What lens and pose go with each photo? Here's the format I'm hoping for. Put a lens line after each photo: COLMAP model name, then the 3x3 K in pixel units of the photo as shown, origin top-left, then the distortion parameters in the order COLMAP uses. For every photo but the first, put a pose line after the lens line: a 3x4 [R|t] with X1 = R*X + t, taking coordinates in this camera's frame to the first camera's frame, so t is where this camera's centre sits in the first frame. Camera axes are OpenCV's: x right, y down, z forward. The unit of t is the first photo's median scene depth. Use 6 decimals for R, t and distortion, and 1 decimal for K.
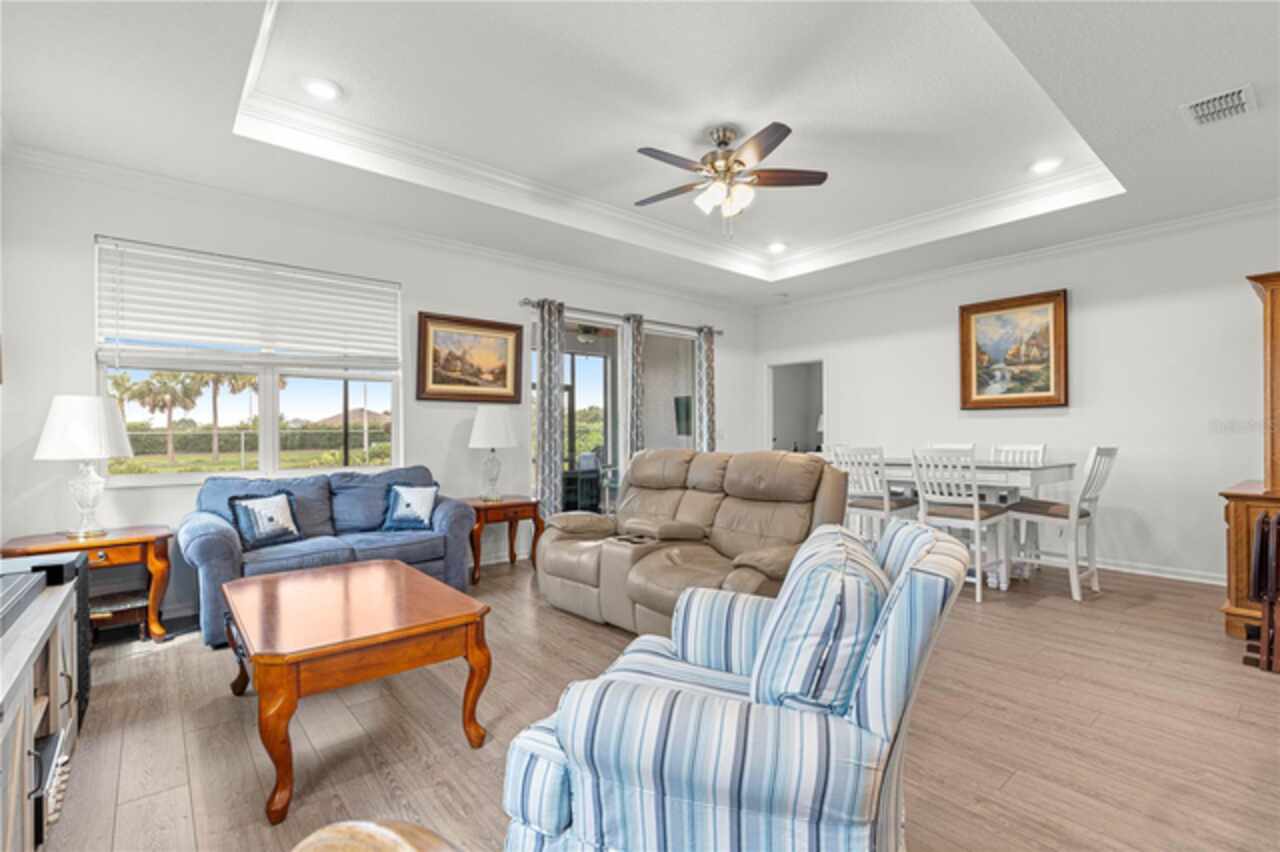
lens RADIAL K [[573.9, 0, 639.5], [0, 573.9, 428.3], [0, 0, 1]] dist [0.003613, -0.001297]
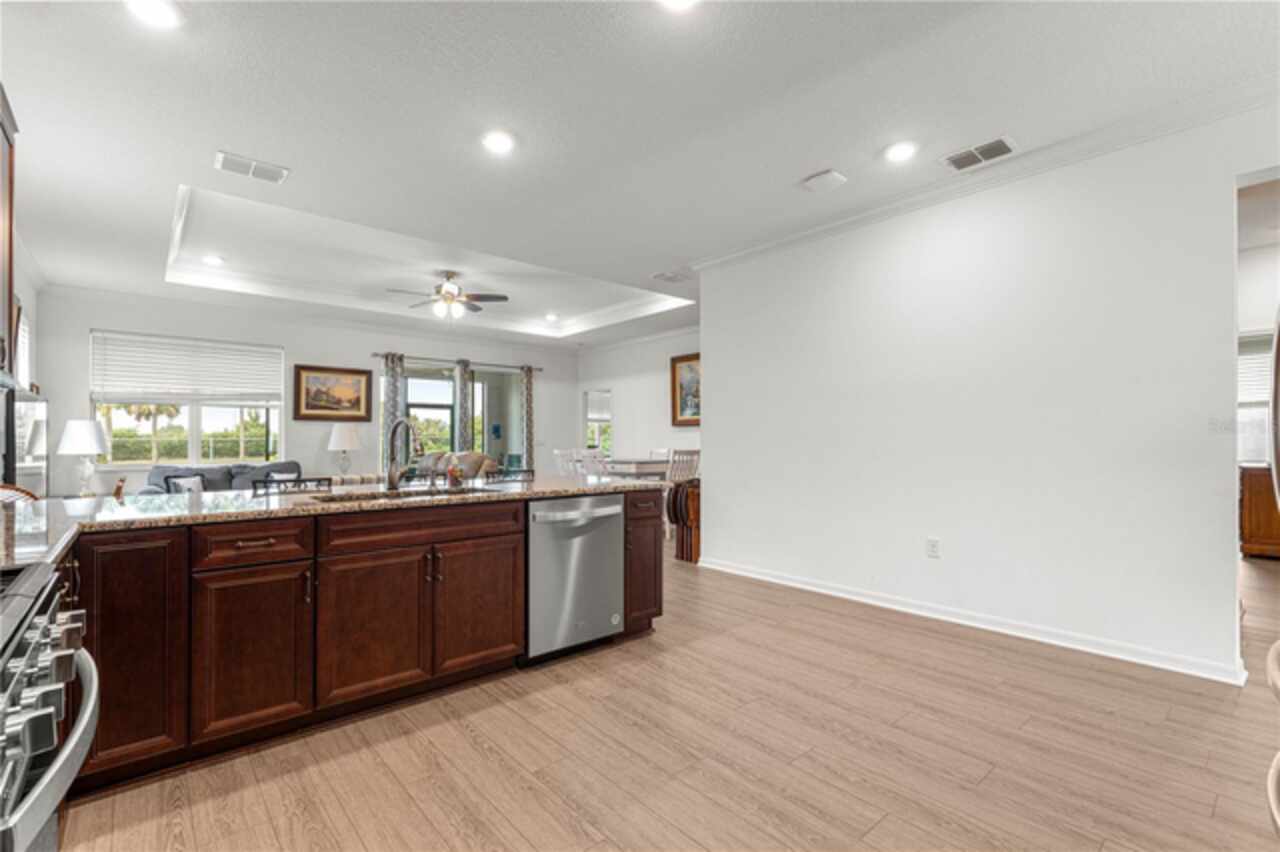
lens RADIAL K [[573.9, 0, 640.4], [0, 573.9, 432.8], [0, 0, 1]] dist [0.003613, -0.001297]
pose [[0.999920, 0.002772, 0.012330, 0.496738], [-0.002698, 0.999978, -0.006004, -0.006316], [-0.012346, 0.005970, 0.999906, -0.539848]]
